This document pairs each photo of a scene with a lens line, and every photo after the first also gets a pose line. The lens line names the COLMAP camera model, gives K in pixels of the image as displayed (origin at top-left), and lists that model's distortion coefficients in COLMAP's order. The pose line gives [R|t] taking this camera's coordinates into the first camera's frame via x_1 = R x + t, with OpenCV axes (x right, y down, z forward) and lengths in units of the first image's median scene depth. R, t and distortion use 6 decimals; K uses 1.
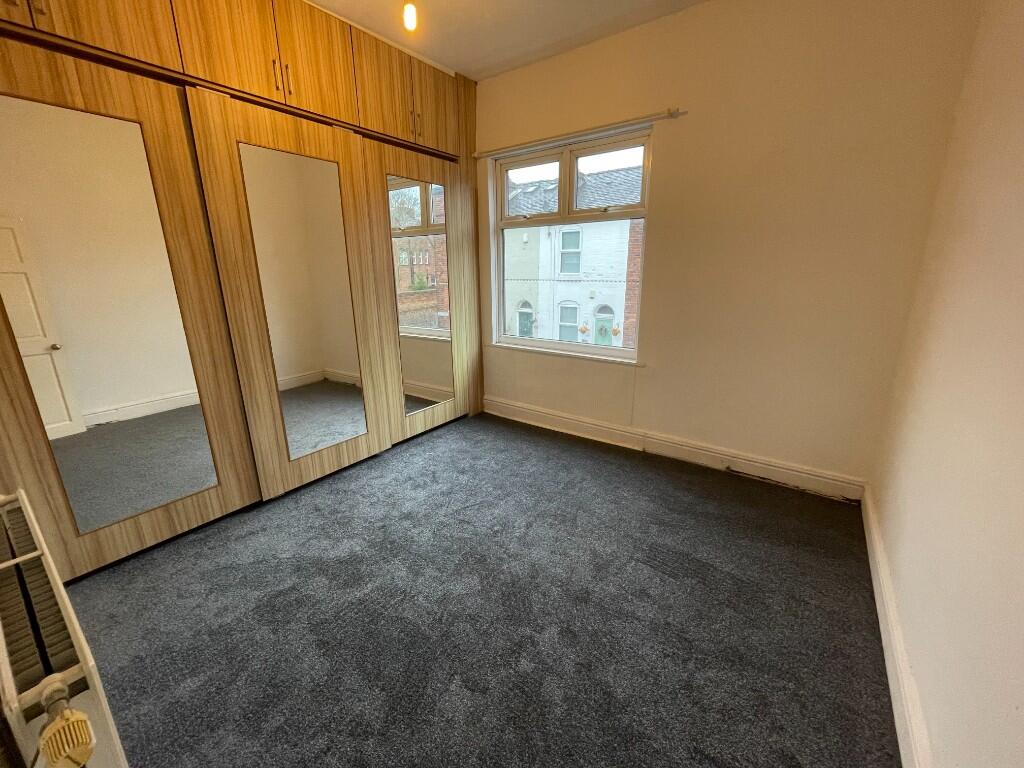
lens RADIAL K [[411.9, 0, 508.3], [0, 411.9, 382.2], [0, 0, 1]] dist [-0.001906, -0.000381]
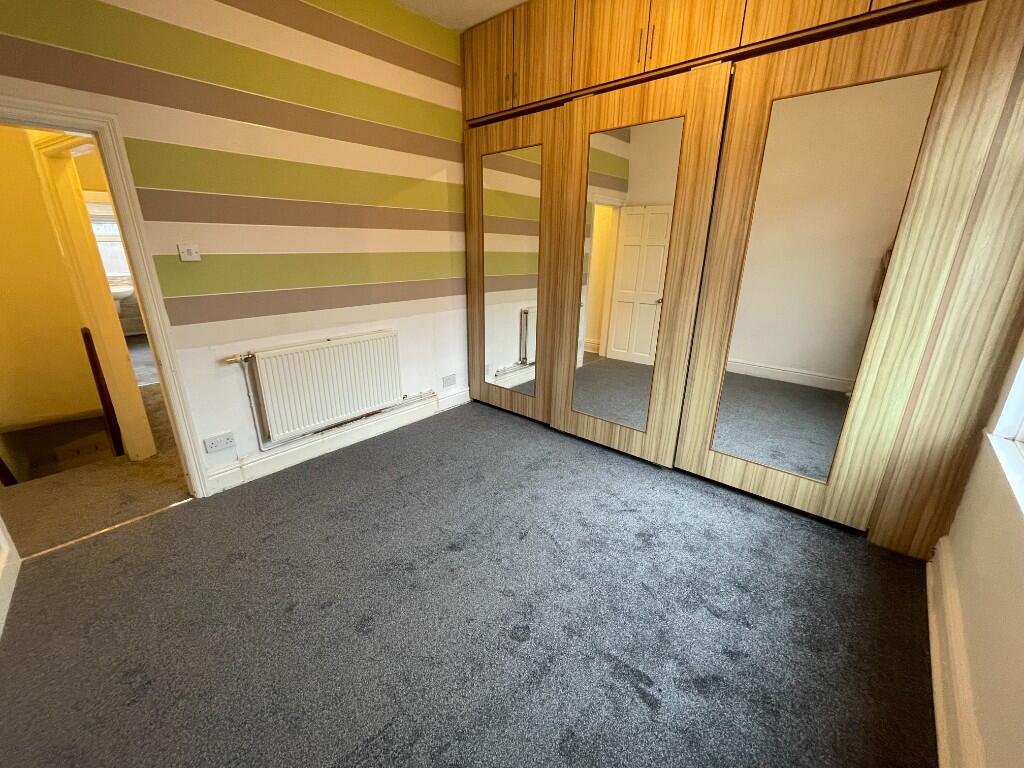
lens RADIAL K [[411.9, 0, 508.2], [0, 411.9, 383.4], [0, 0, 1]] dist [-0.001906, -0.000381]
pose [[-0.100014, 0.328689, -0.939128, 0.552701], [-0.261846, 0.901895, 0.343543, -0.228614], [0.959913, 0.280266, -0.004136, 0.777600]]
